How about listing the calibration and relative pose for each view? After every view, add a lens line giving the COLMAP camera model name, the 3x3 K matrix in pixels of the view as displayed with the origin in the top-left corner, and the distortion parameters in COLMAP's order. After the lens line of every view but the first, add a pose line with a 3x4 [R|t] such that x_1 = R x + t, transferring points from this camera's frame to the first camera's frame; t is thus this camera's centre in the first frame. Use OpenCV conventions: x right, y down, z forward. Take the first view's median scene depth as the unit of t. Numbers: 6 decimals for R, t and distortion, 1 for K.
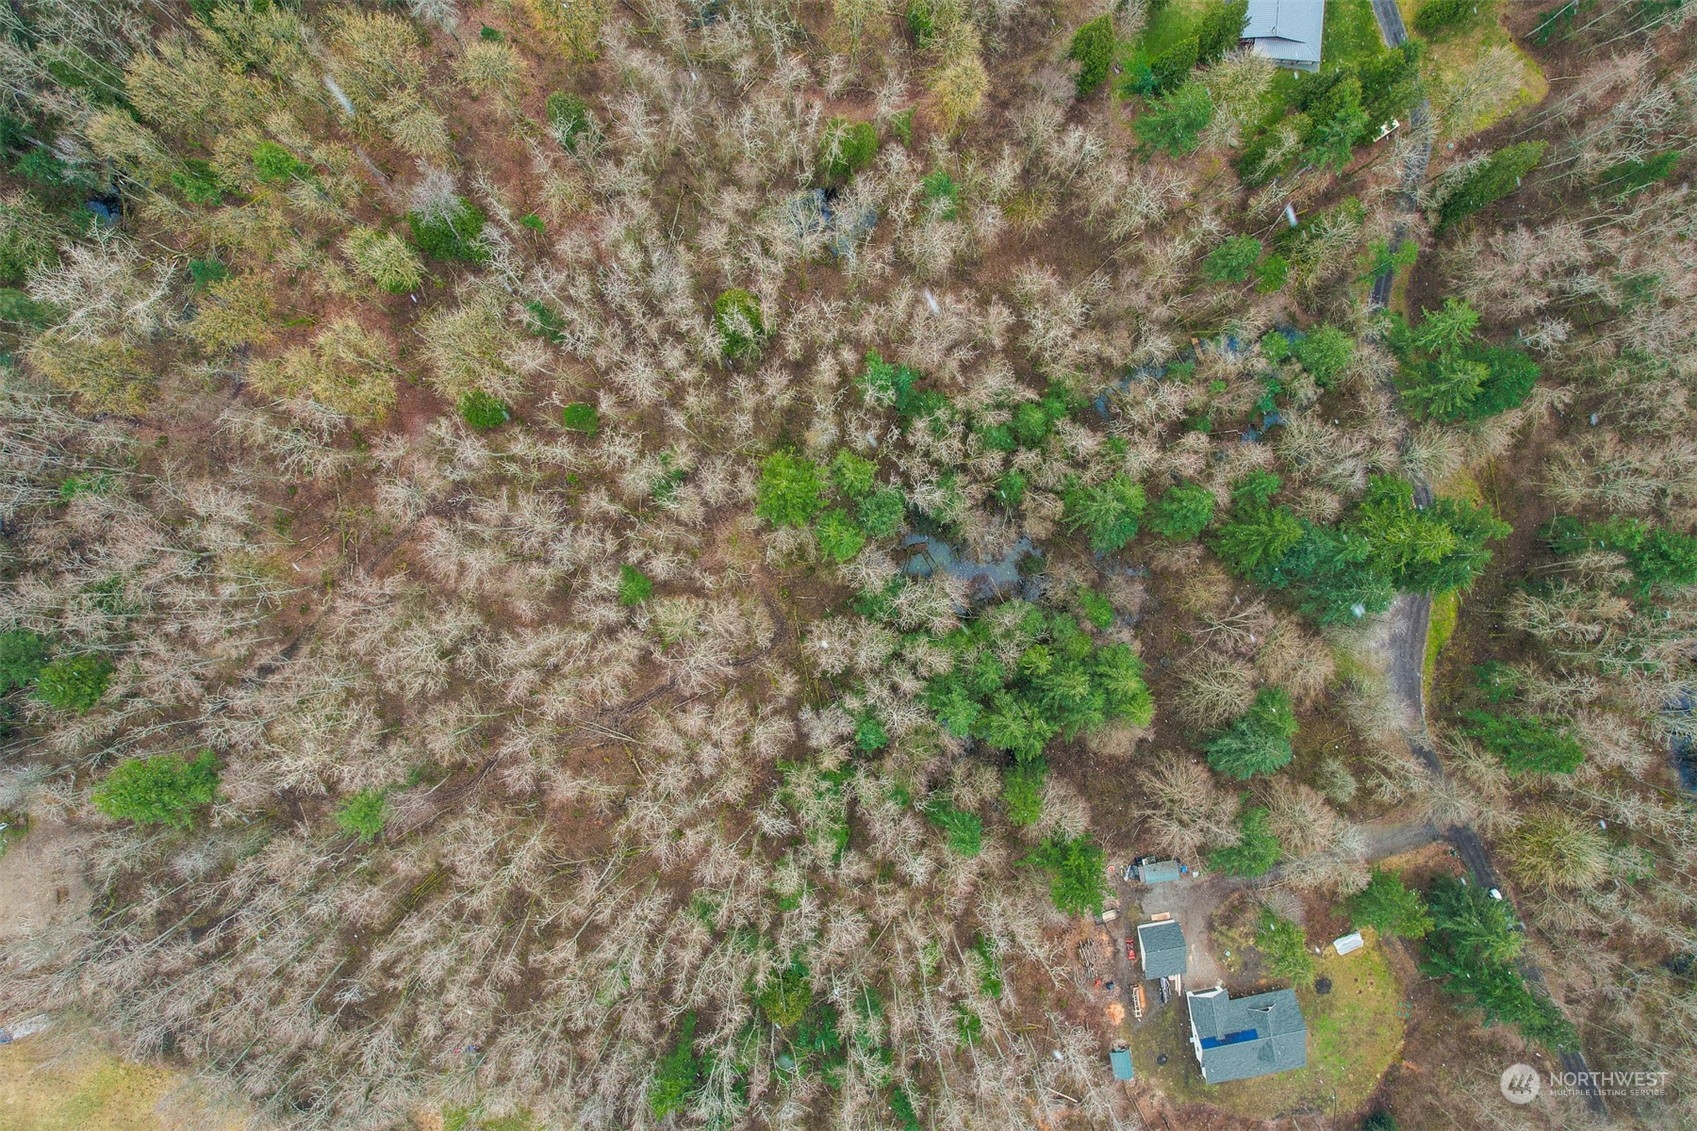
lens RADIAL K [[1083.7, 0, 845.7], [0, 1083.7, 570.3], [0, 0, 1]] dist [-0.081134, 0.075353]
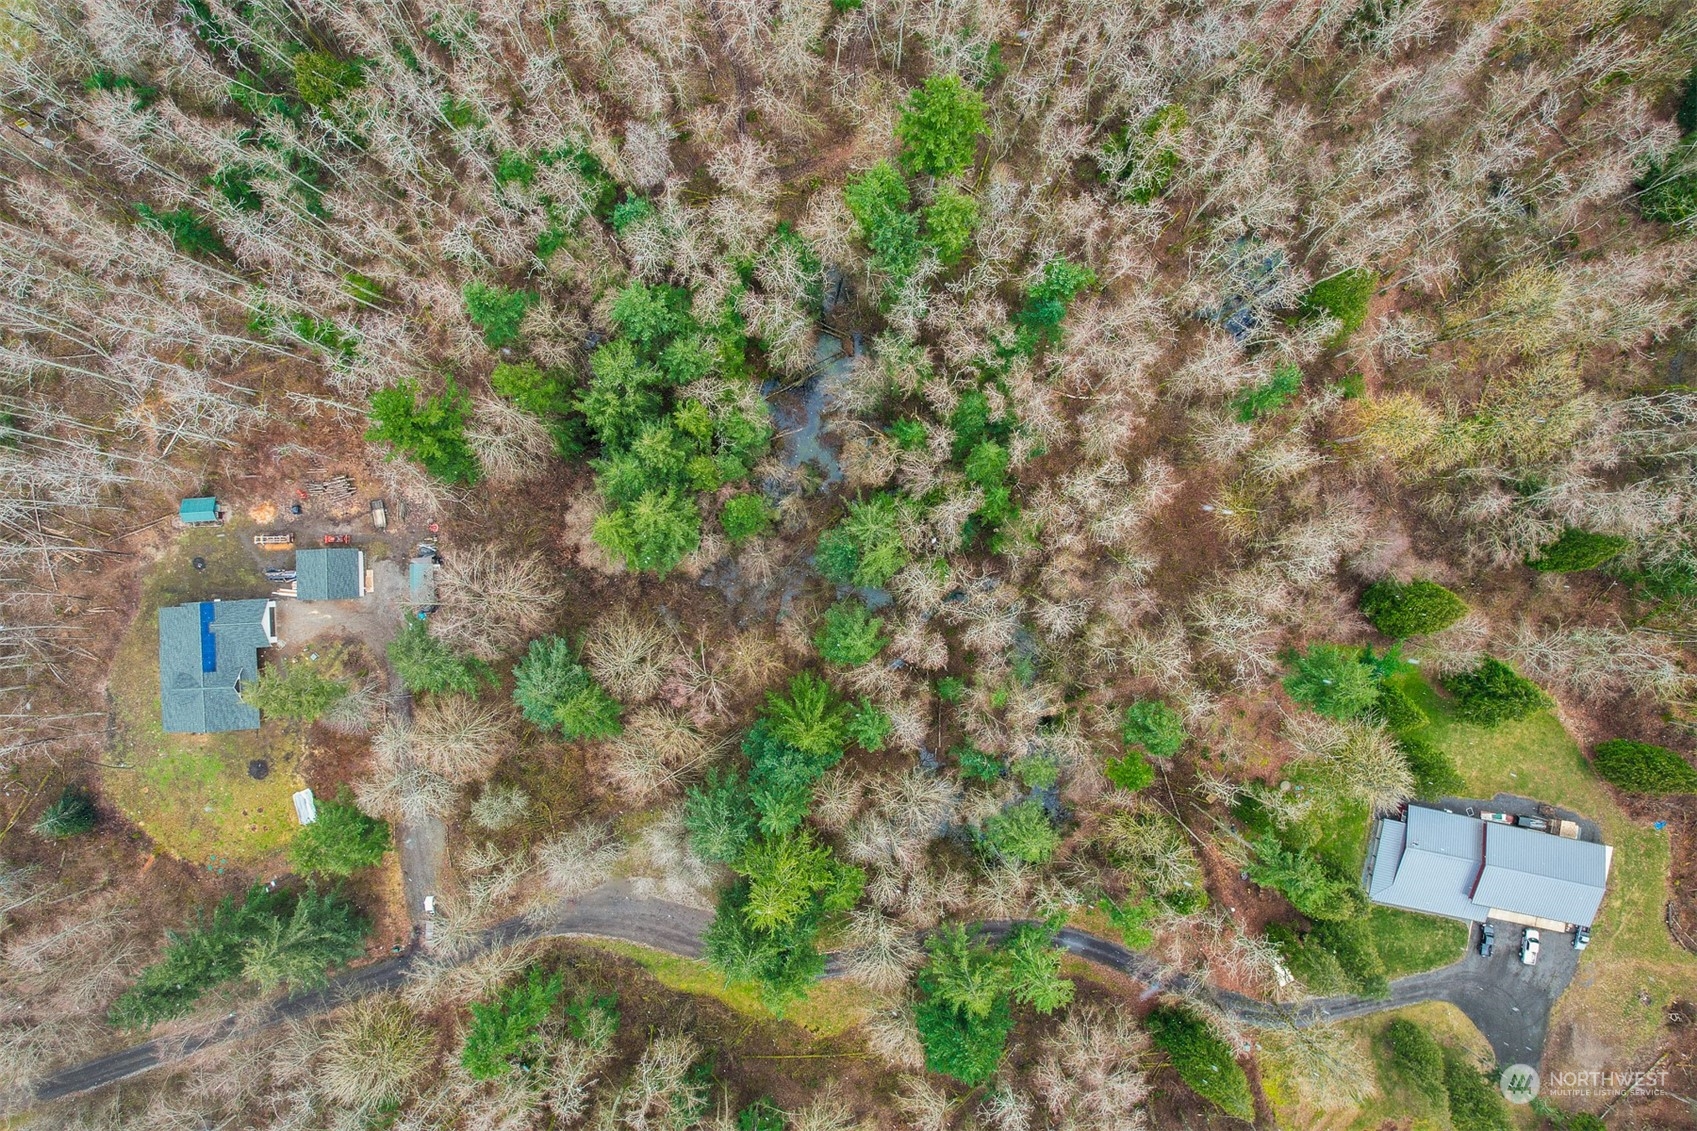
lens RADIAL K [[1083.7, 0, 845.7], [0, 1083.7, 570.3], [0, 0, 1]] dist [-0.081134, 0.075353]
pose [[-0.129369, 0.991289, -0.024703, 0.281554], [-0.991512, -0.129643, -0.009836, -0.035905], [-0.012953, 0.023221, 0.999646, 0.180460]]
